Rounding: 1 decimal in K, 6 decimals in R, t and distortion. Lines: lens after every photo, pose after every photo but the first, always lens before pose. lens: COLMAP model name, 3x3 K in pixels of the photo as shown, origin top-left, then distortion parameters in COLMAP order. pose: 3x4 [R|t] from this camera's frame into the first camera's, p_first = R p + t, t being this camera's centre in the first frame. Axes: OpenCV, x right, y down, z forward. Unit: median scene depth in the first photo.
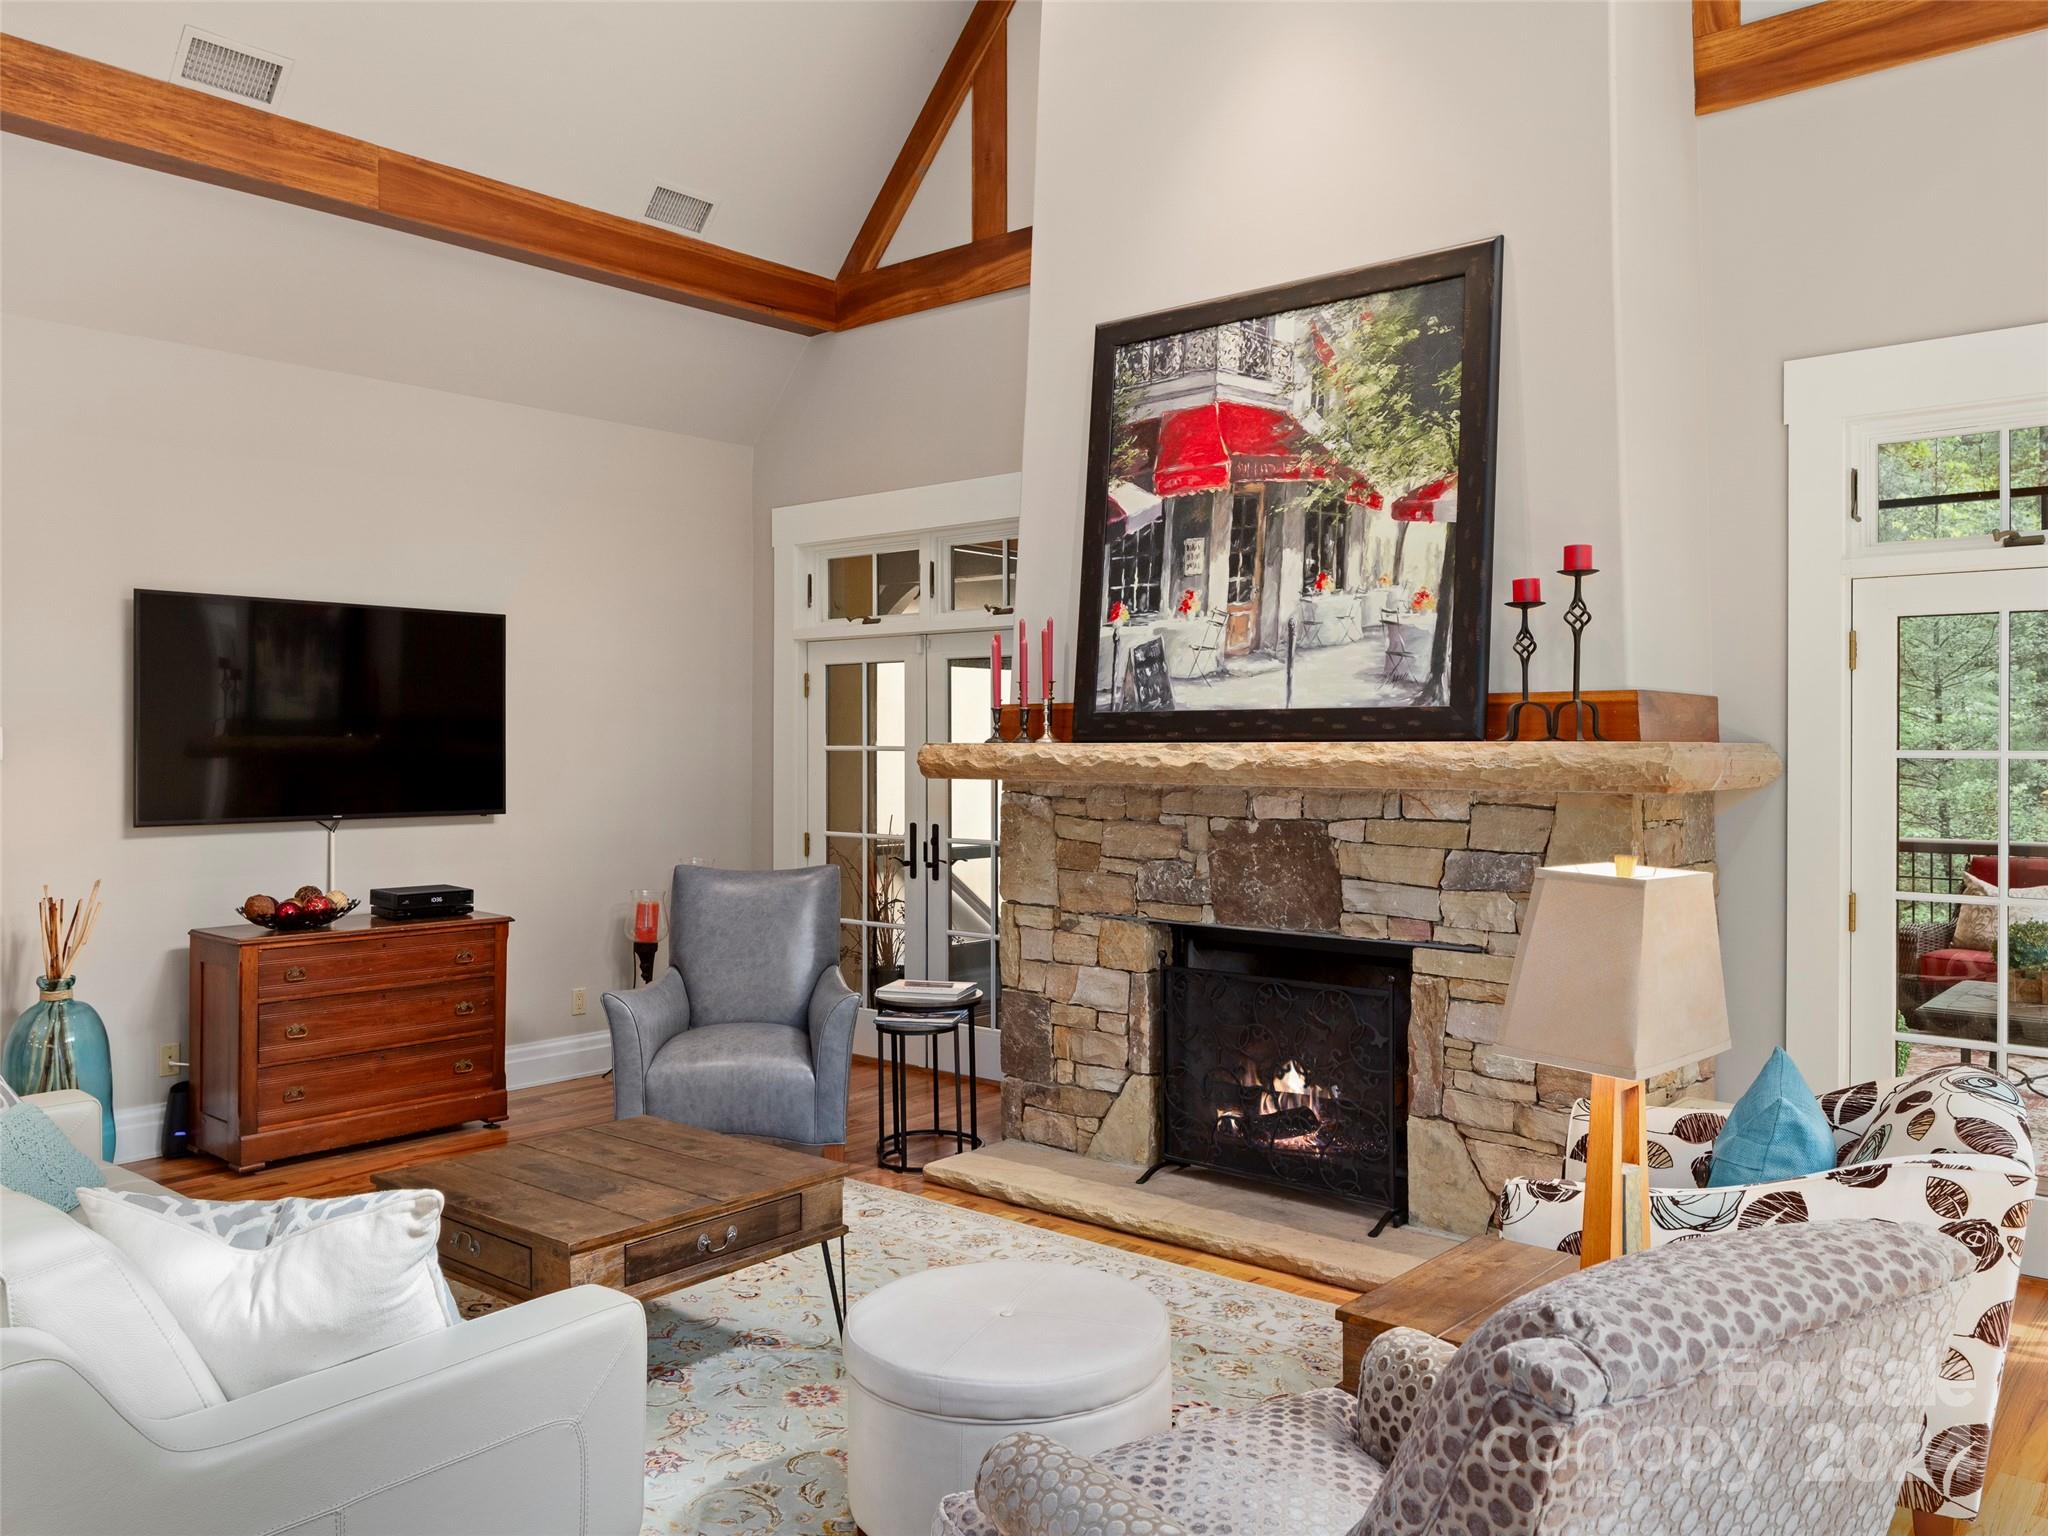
lens RADIAL K [[1570.4, 0, 997.2], [0, 1570.4, 742.0], [0, 0, 1]] dist [-0.000367, -0.005764]
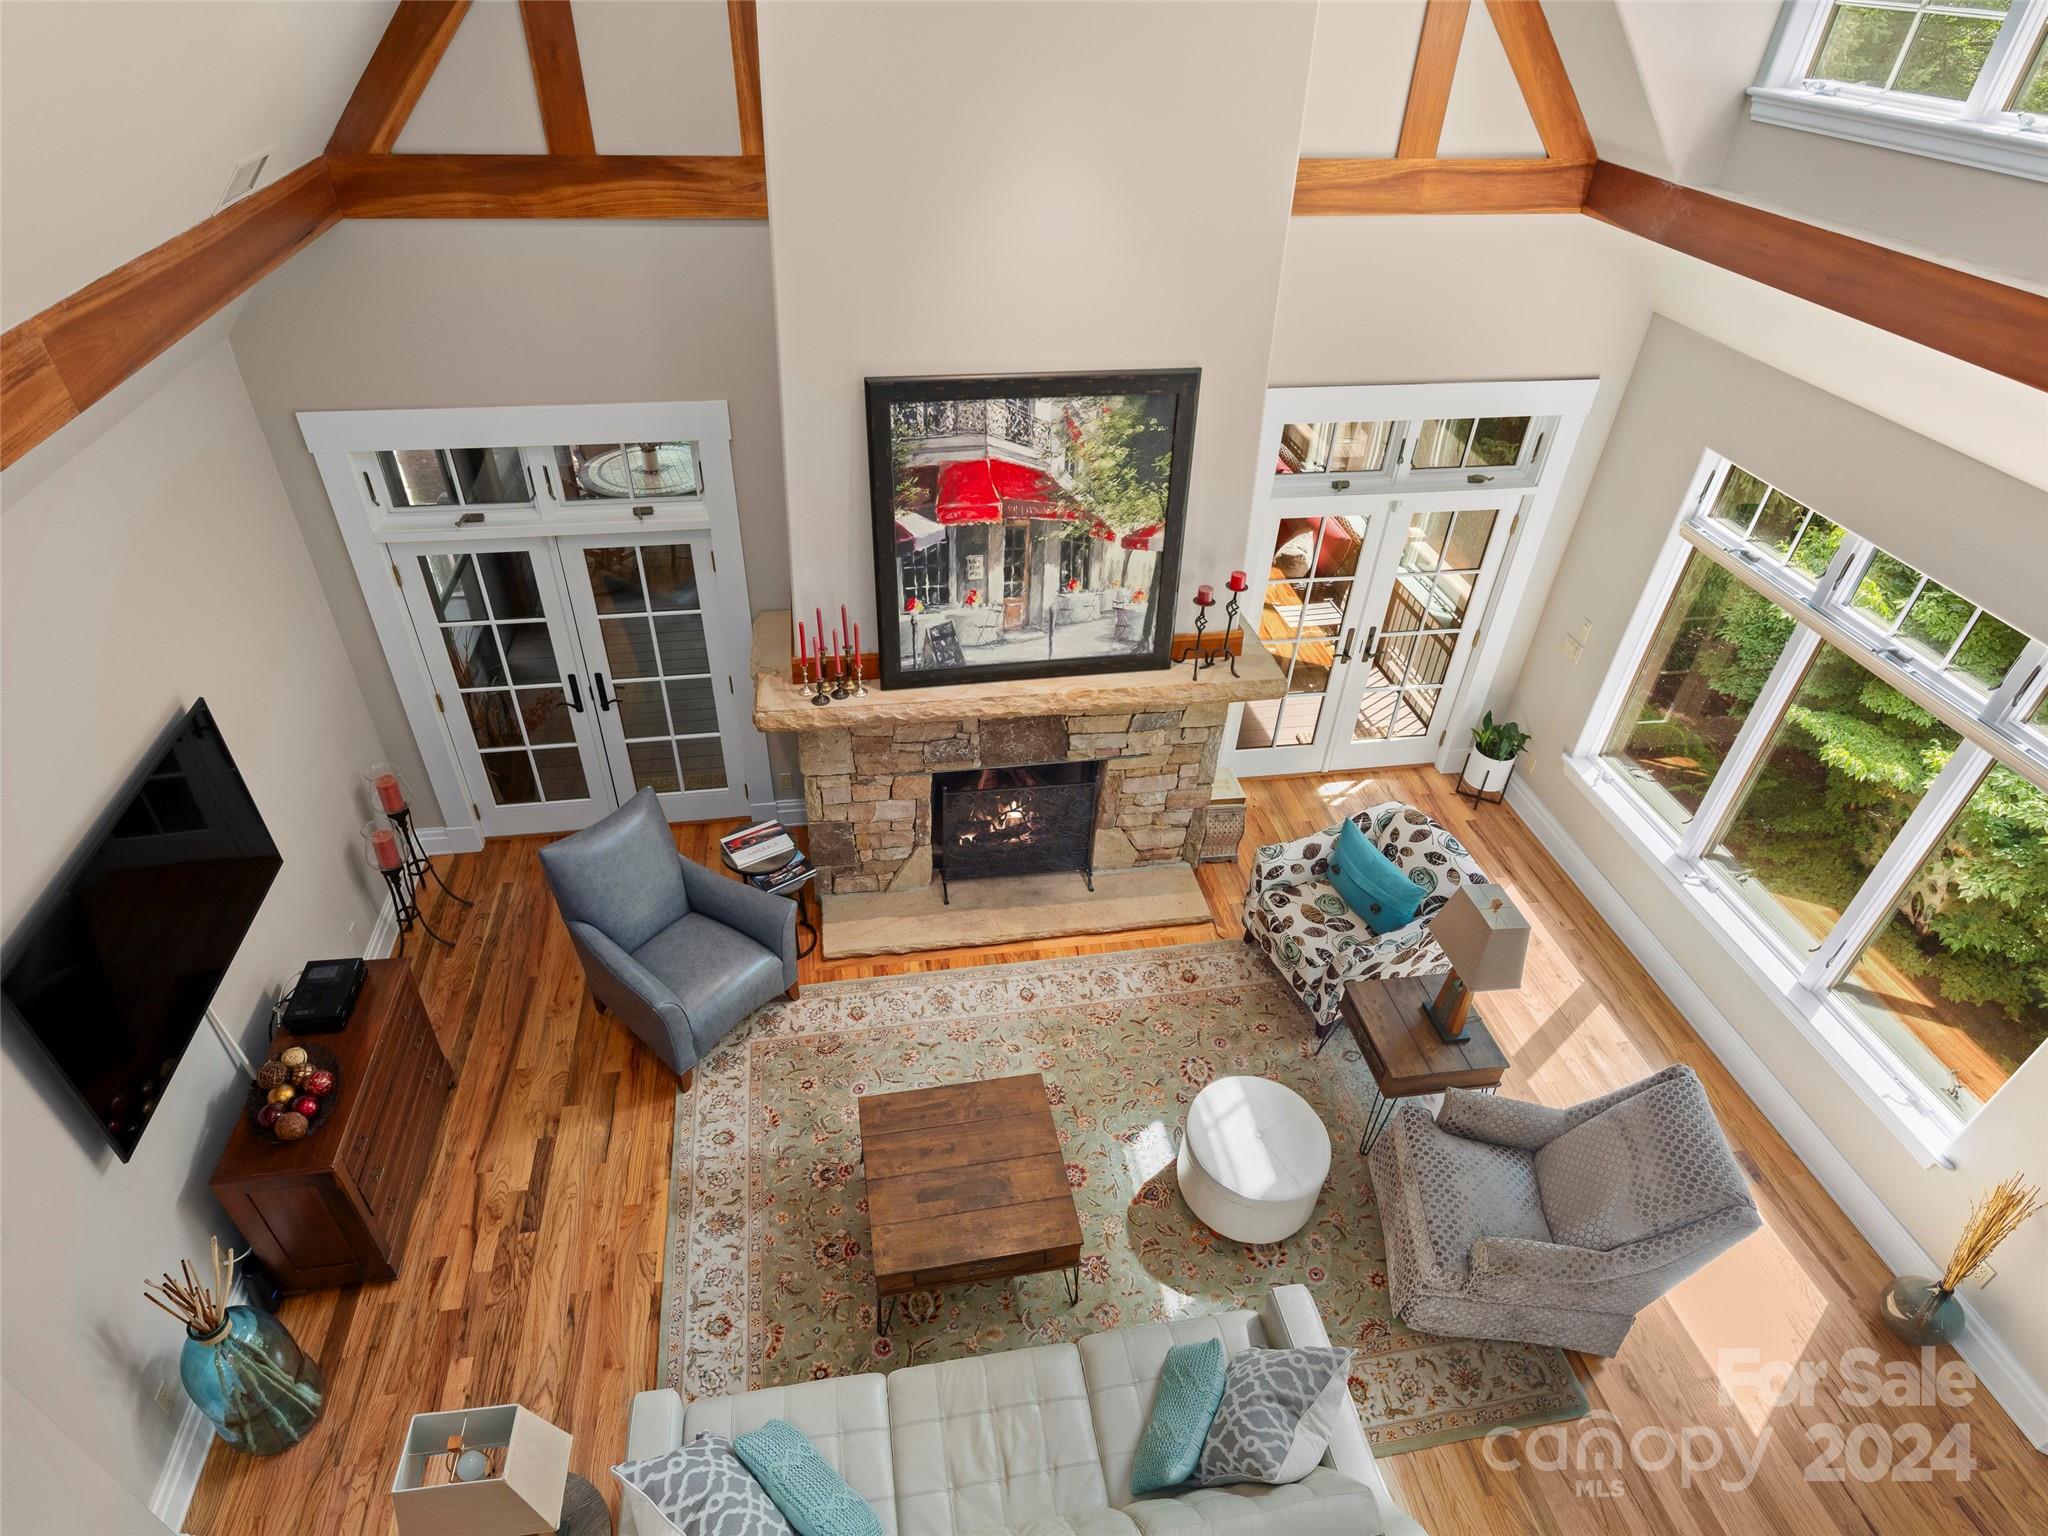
lens RADIAL K [[1122.1, 0, 1003.9], [0, 1122.1, 767.4], [0, 0, 1]] dist [0.014319, -0.009054]
pose [[0.636220, -0.453026, 0.624493, -0.587138], [-0.030244, 0.794177, 0.606933, -0.604507], [-0.770914, -0.405030, 0.491570, 0.414965]]
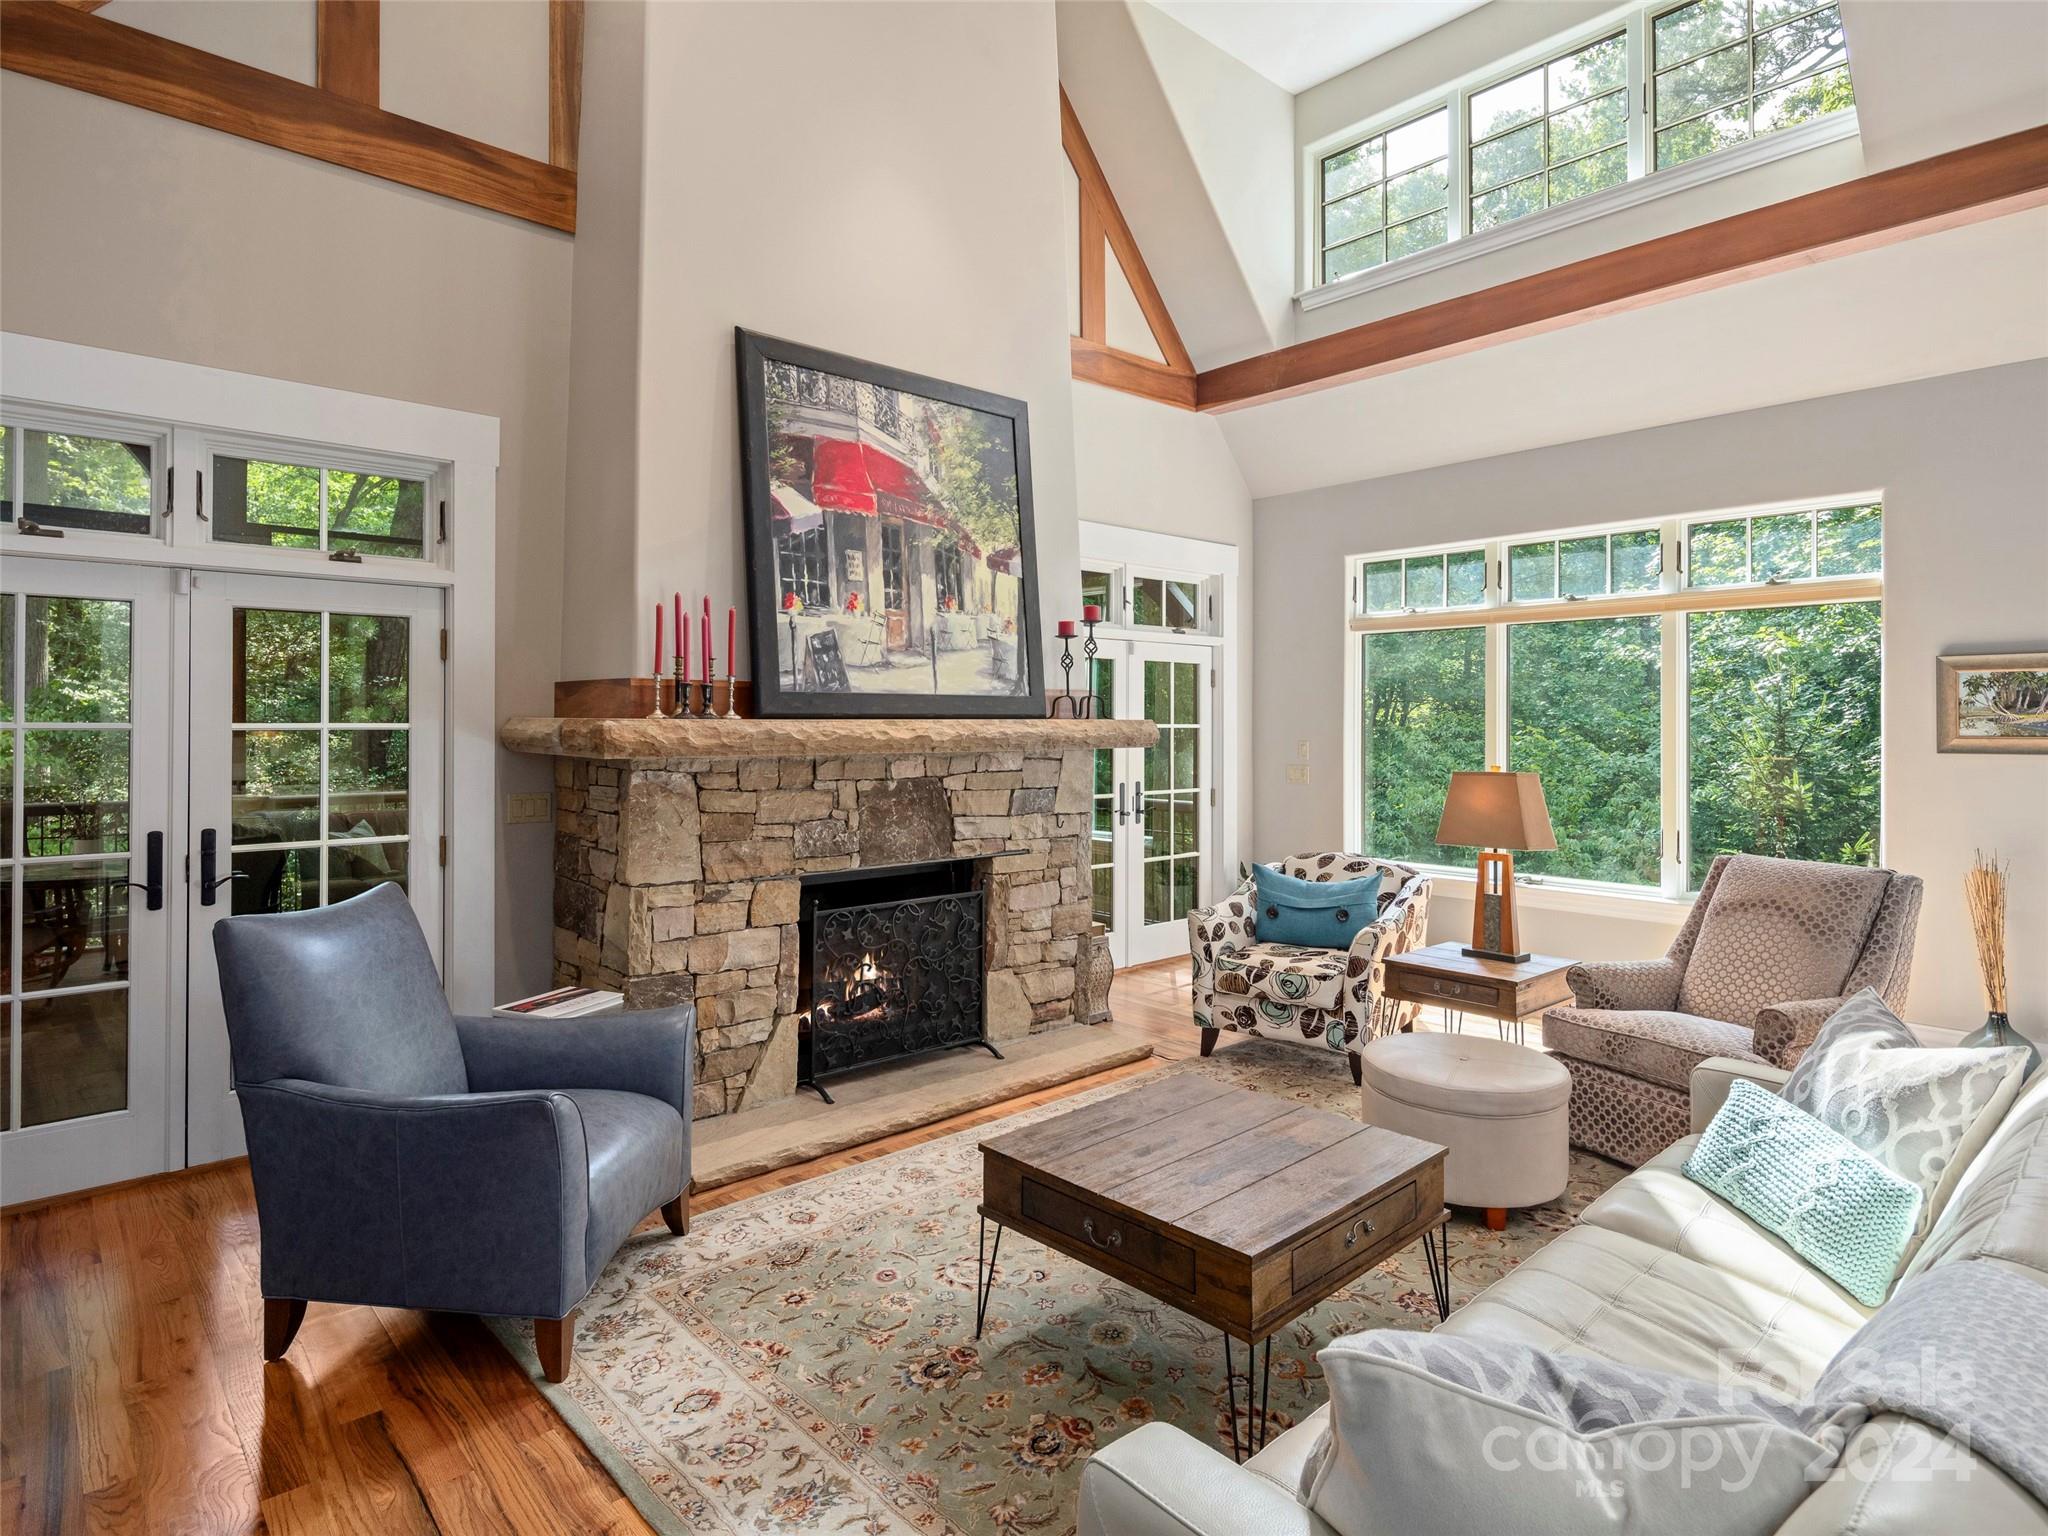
lens RADIAL K [[1122.1, 0, 1030.7], [0, 1122.1, 713.8], [0, 0, 1]] dist [0.014319, -0.009054]
pose [[0.114057, 0.007826, 0.993443, -0.732177], [-0.002123, 0.999969, -0.007634, 0.002407], [-0.993472, -0.001239, 0.114070, 0.782085]]
